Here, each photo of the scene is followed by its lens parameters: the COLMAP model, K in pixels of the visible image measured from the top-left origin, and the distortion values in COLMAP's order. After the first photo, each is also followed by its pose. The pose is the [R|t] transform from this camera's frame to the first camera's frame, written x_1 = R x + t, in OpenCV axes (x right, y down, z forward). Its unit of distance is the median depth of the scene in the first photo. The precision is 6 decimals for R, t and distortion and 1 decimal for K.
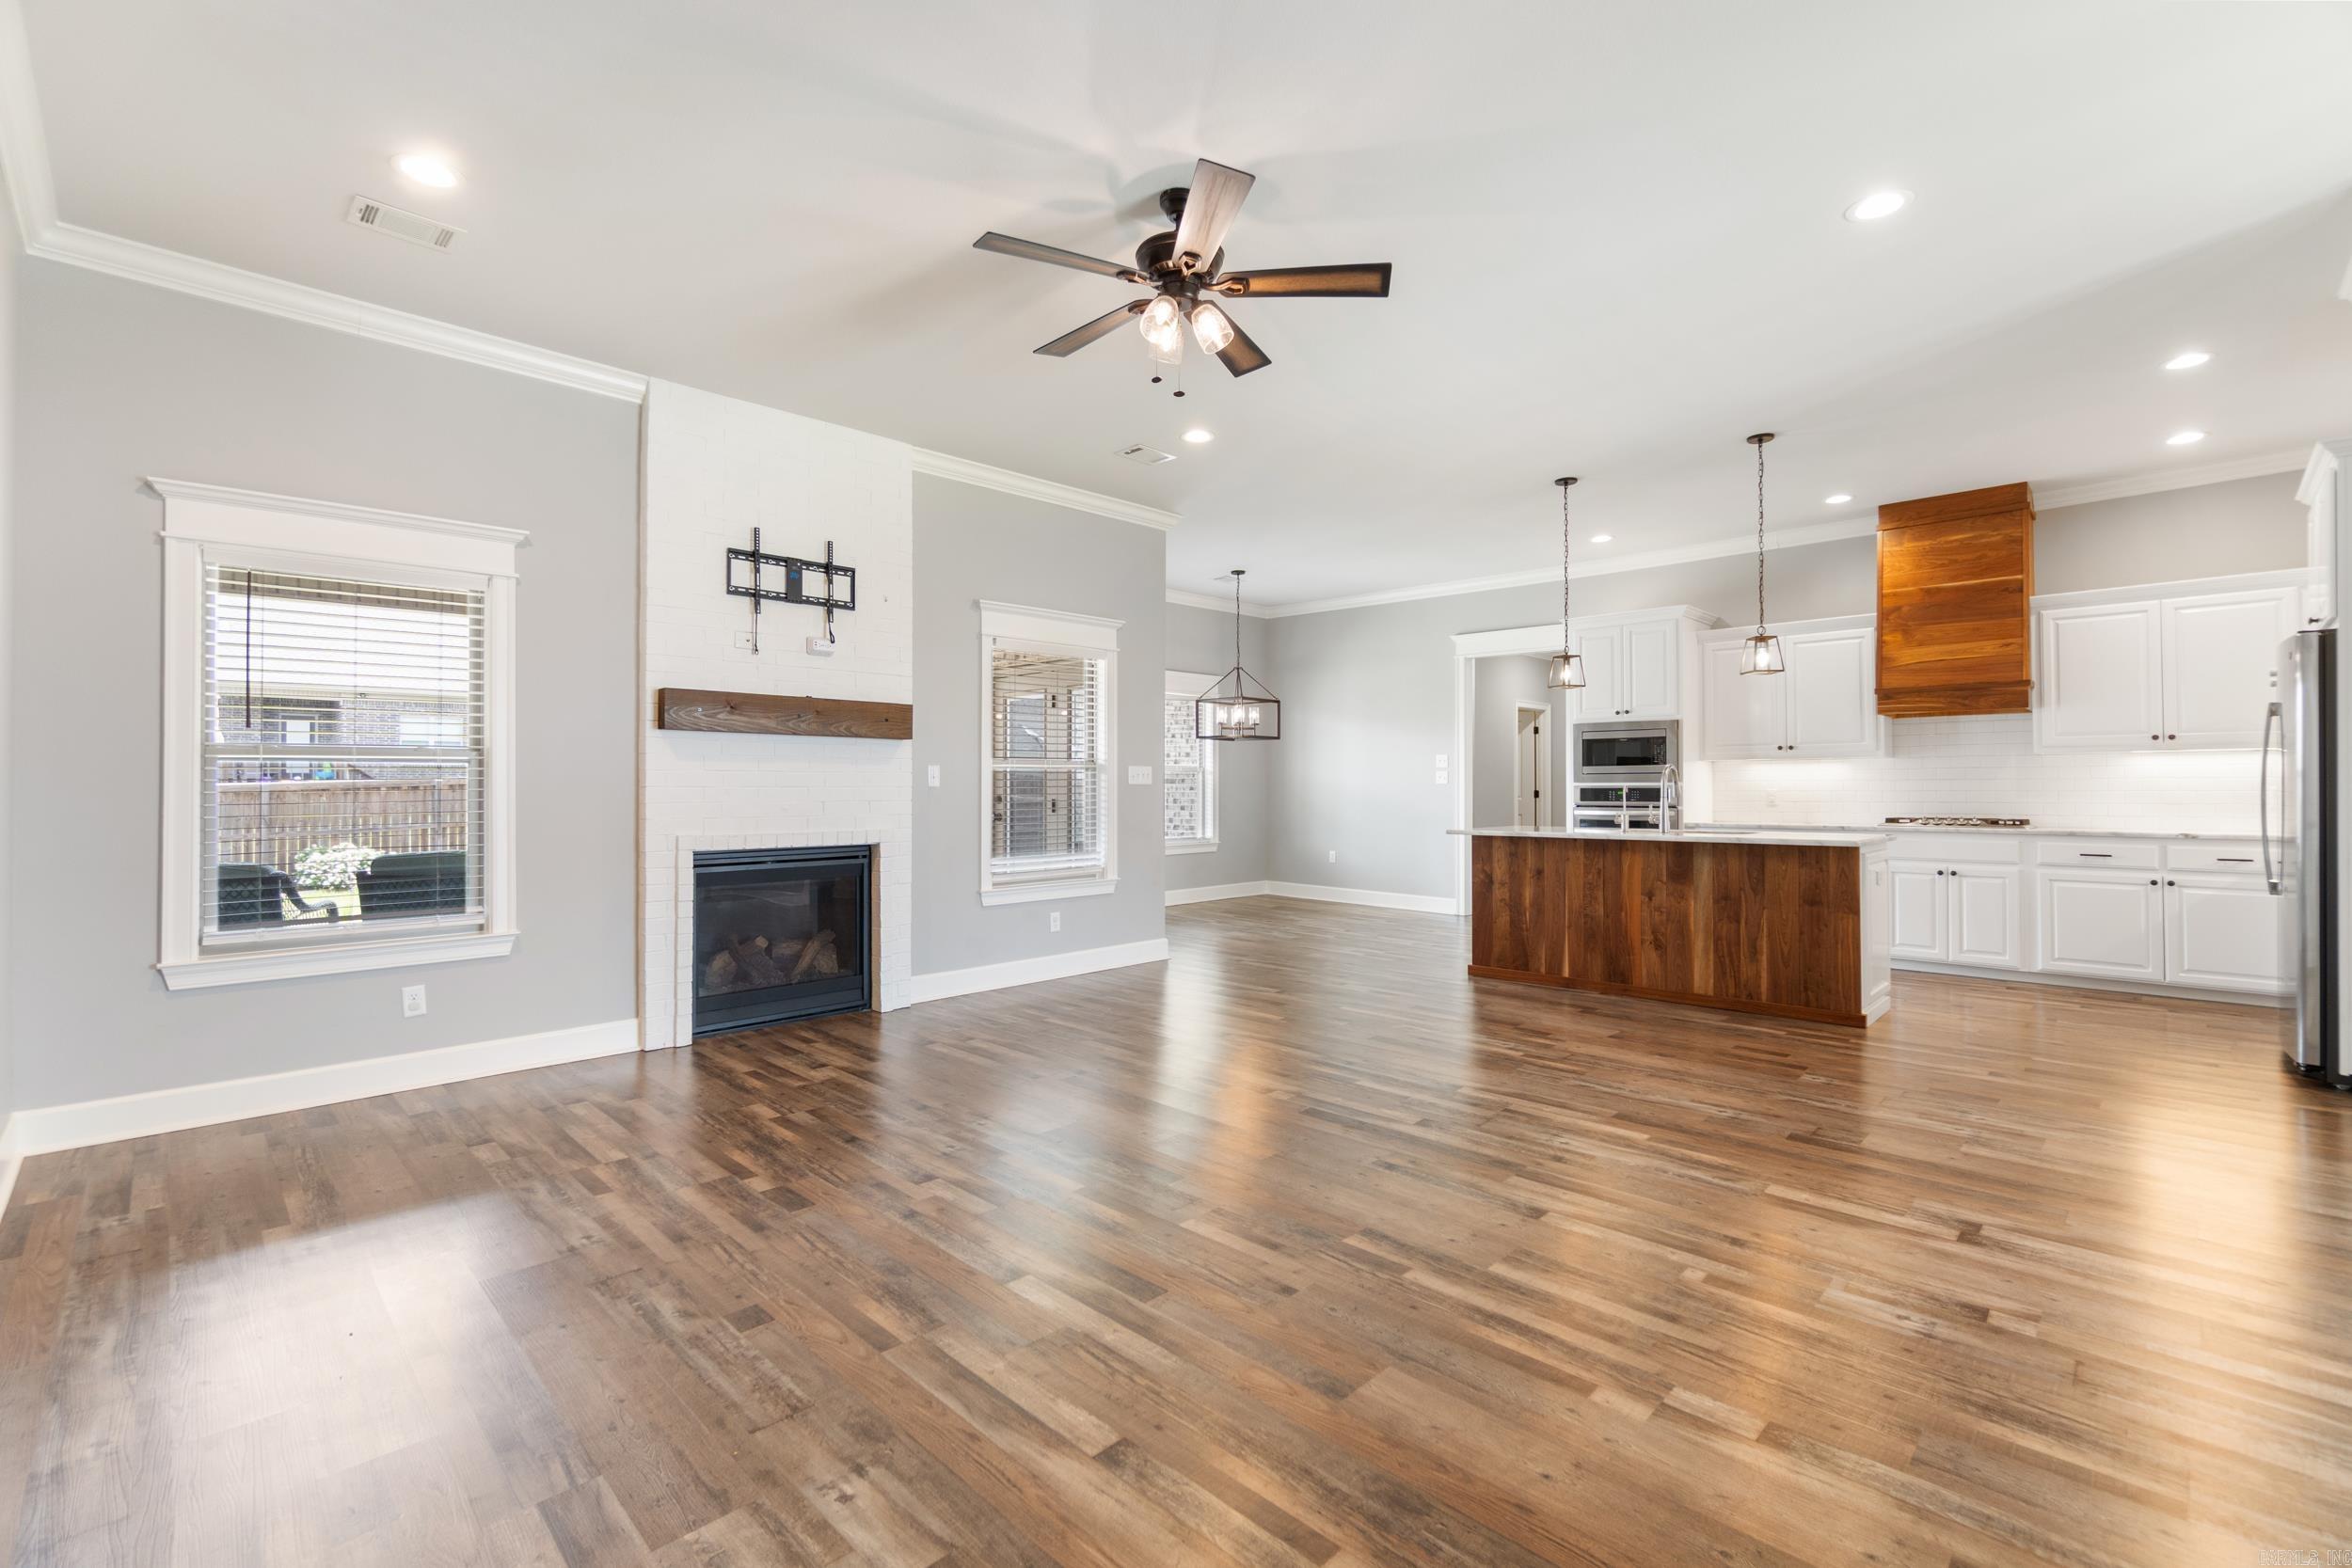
lens RADIAL K [[1028.3, 0, 1169.1], [0, 1028.3, 769.3], [0, 0, 1]] dist [-0.006730, 0.000864]
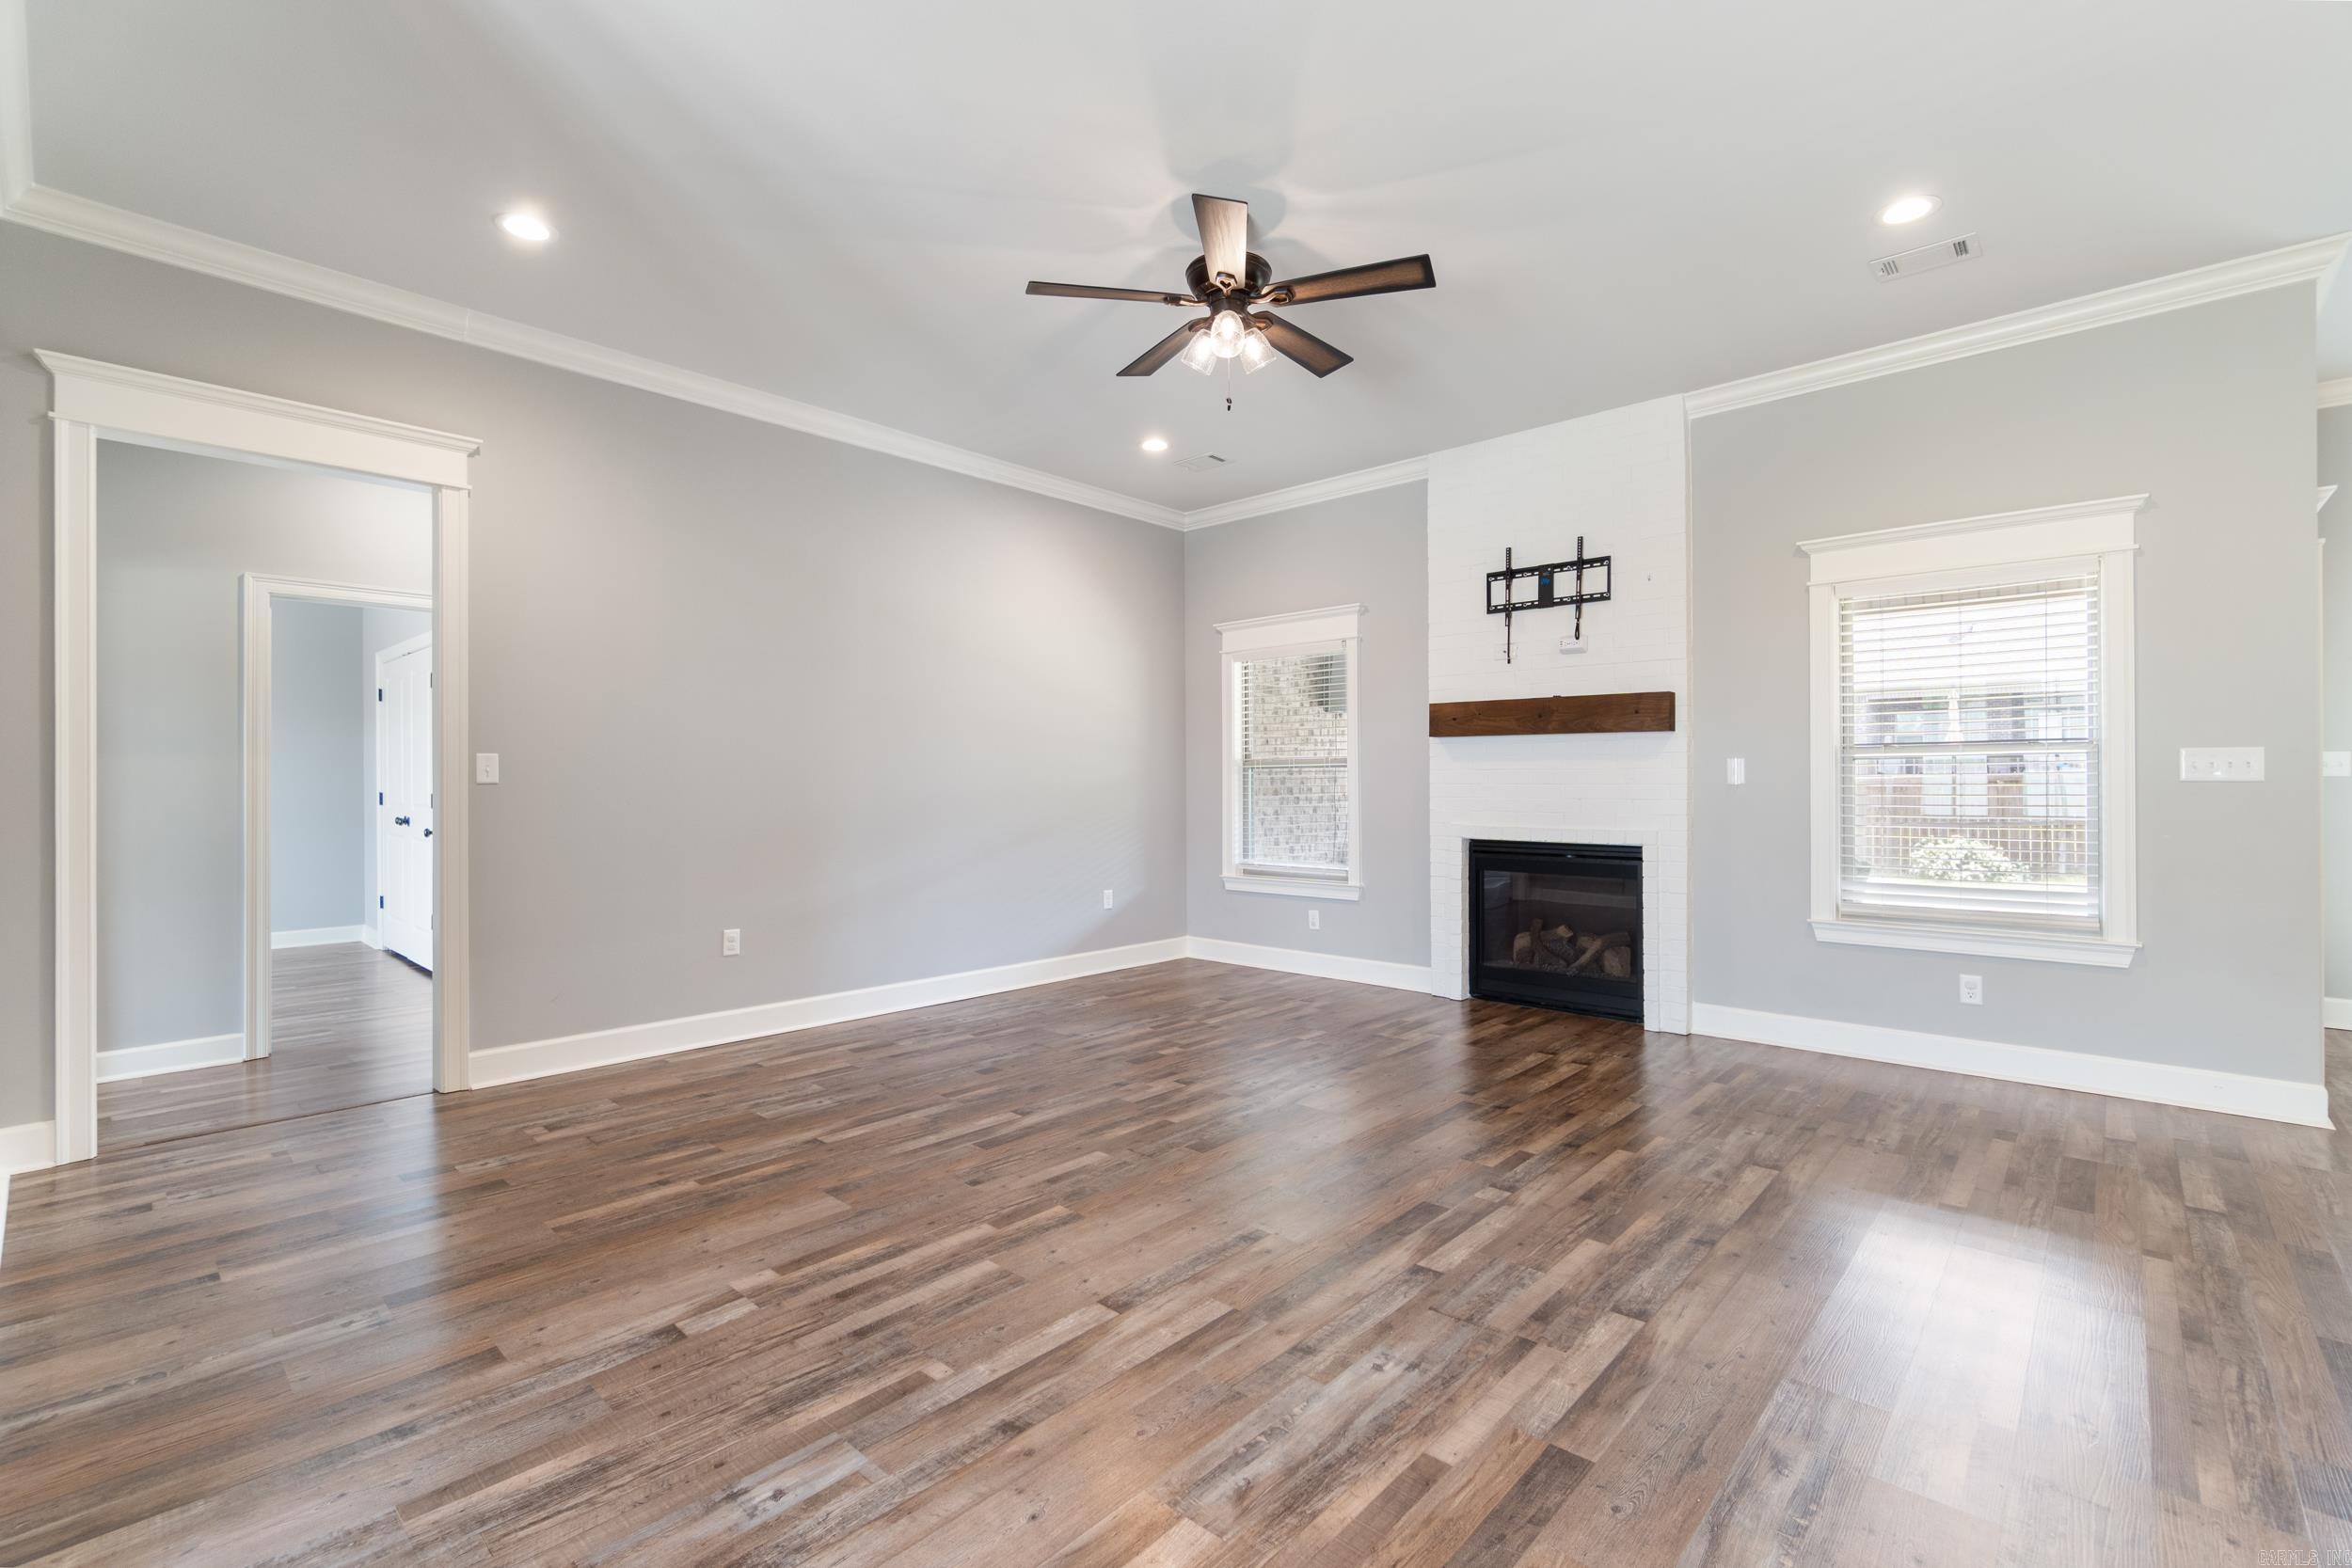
lens RADIAL K [[1028.3, 0, 1147.5], [0, 1028.3, 775.5], [0, 0, 1]] dist [-0.006730, 0.000864]
pose [[0.025459, -0.004388, -0.999666, 0.650462], [0.018590, 0.999820, -0.003915, 0.004667], [0.999503, -0.018484, 0.025536, 0.553500]]
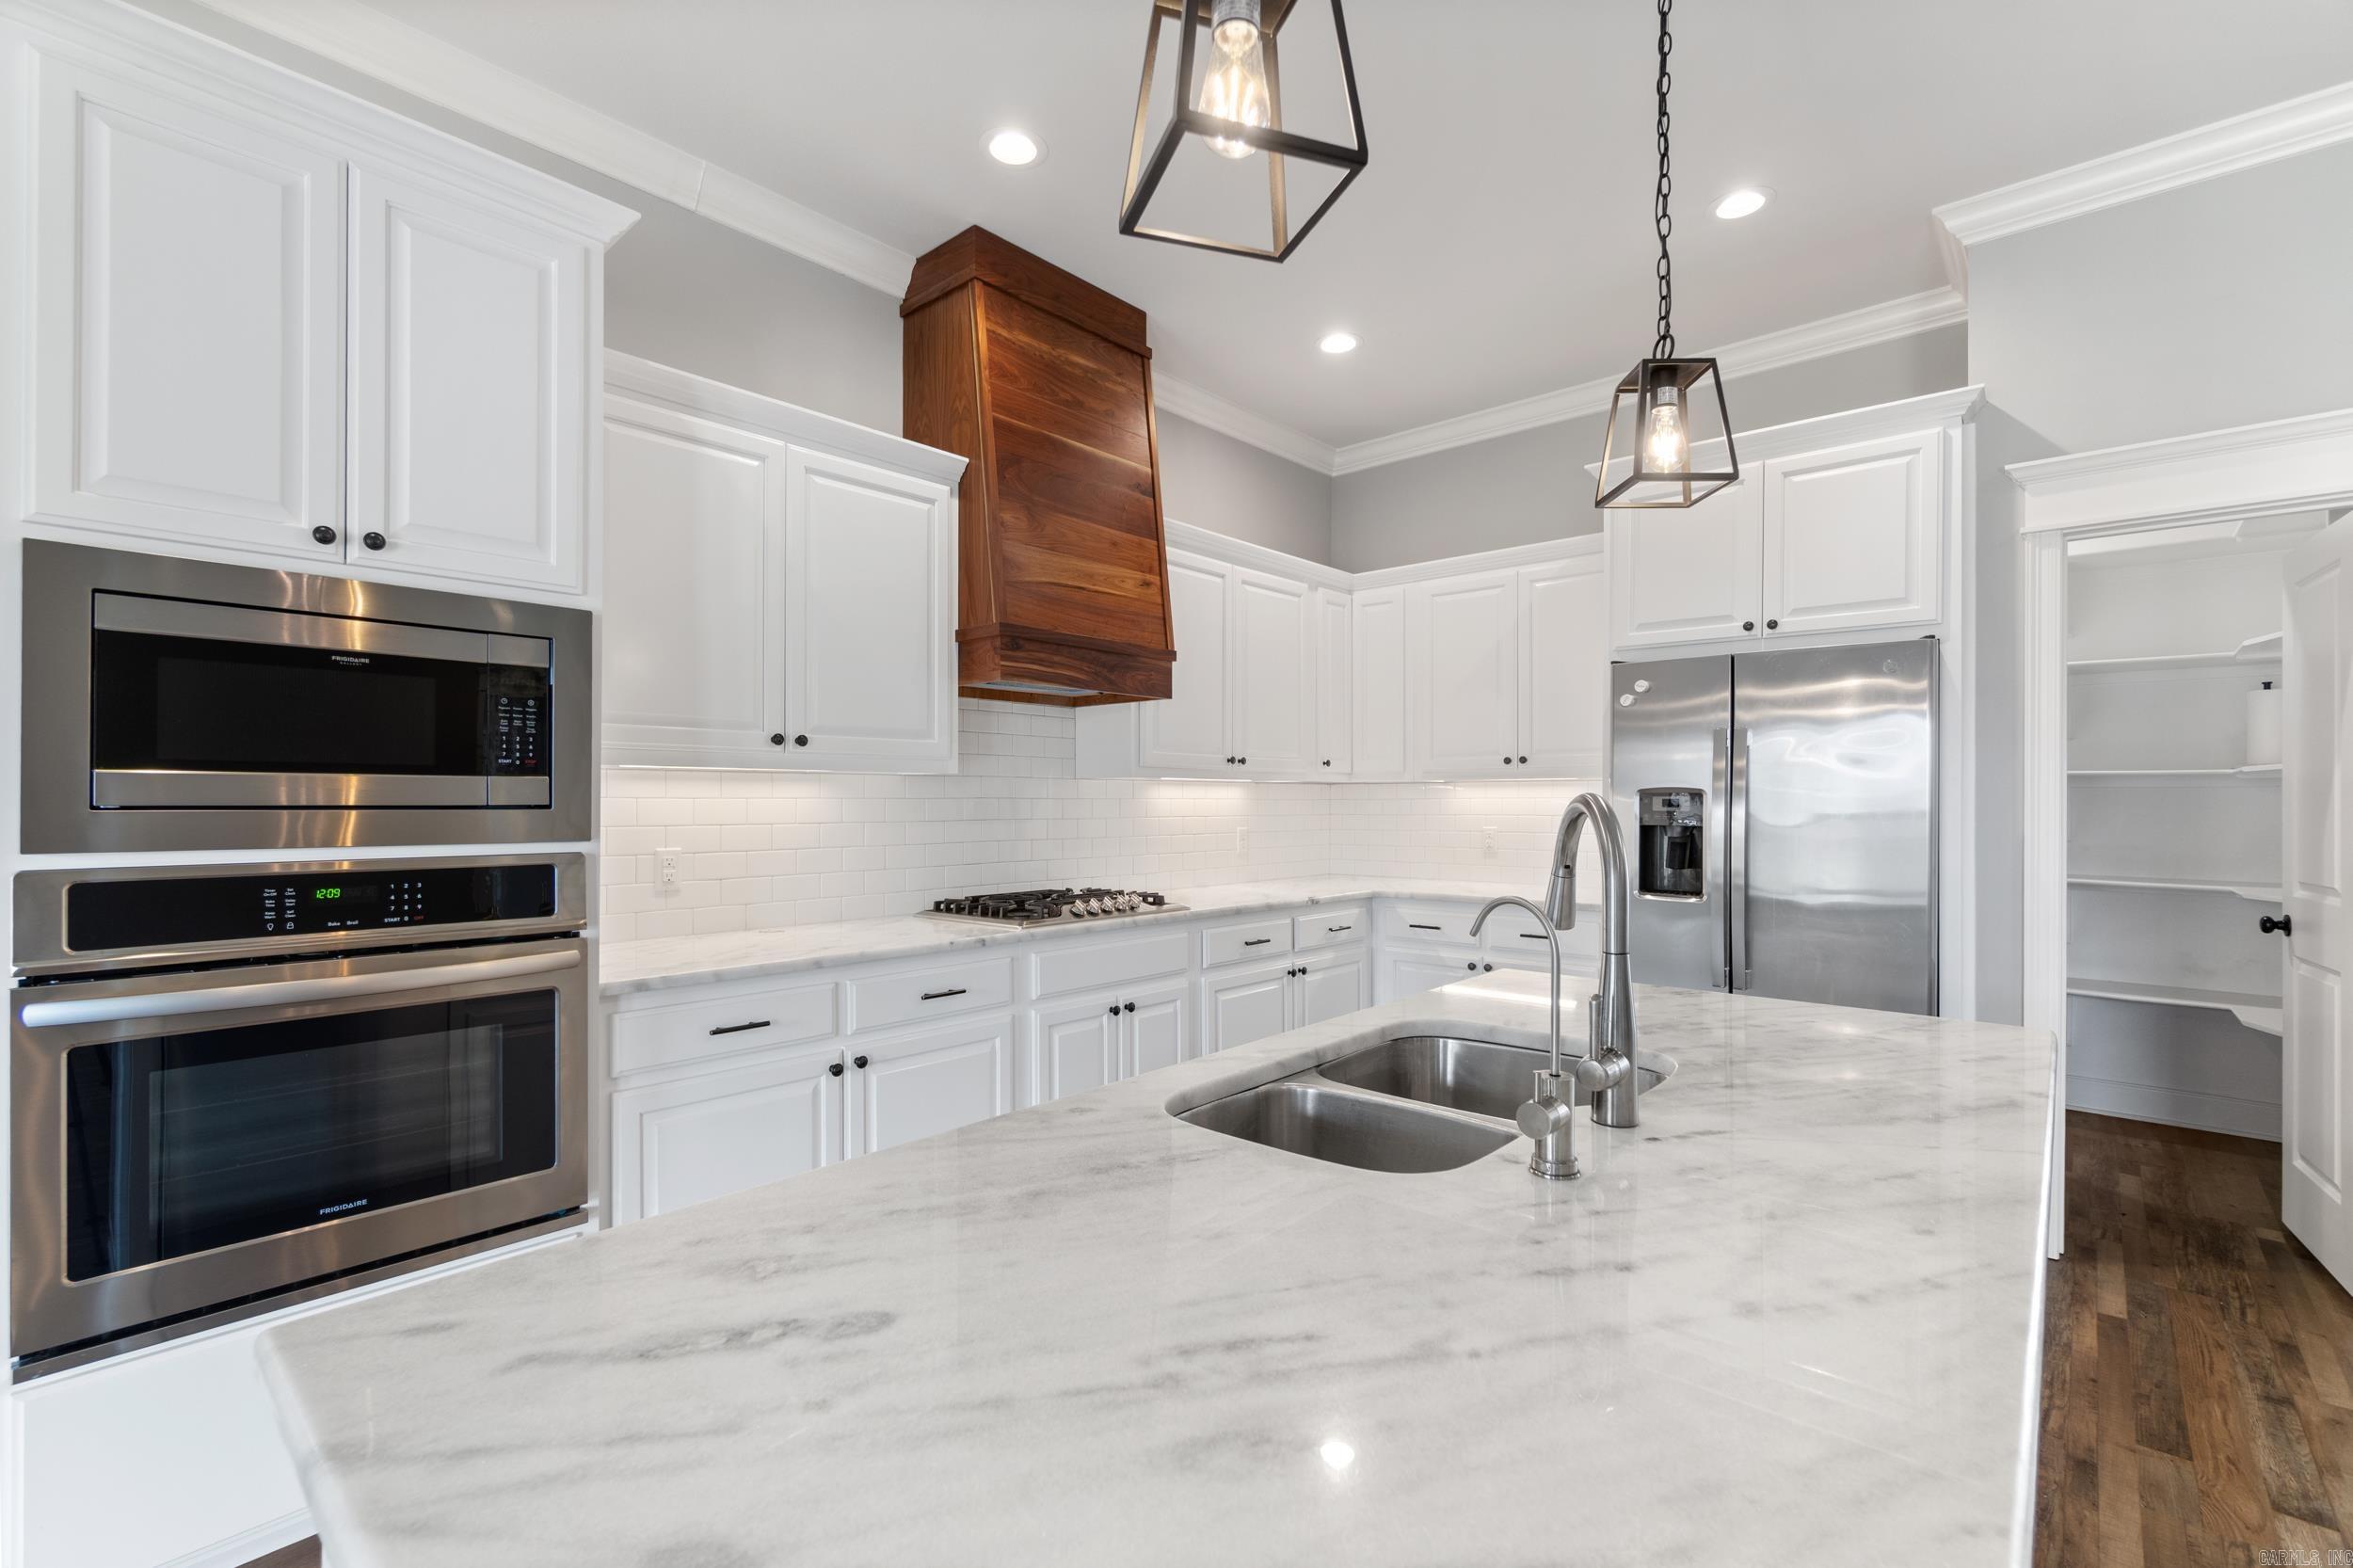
lens RADIAL K [[1028.8, 0, 1189.1], [0, 1028.8, 799.6], [0, 0, 1]] dist [-0.006730, 0.000864]
pose [[-0.063927, -0.001869, 0.997953, 0.305819], [-0.021478, 0.999769, 0.000496, -0.003448], [-0.997723, -0.021402, -0.063952, 1.207494]]
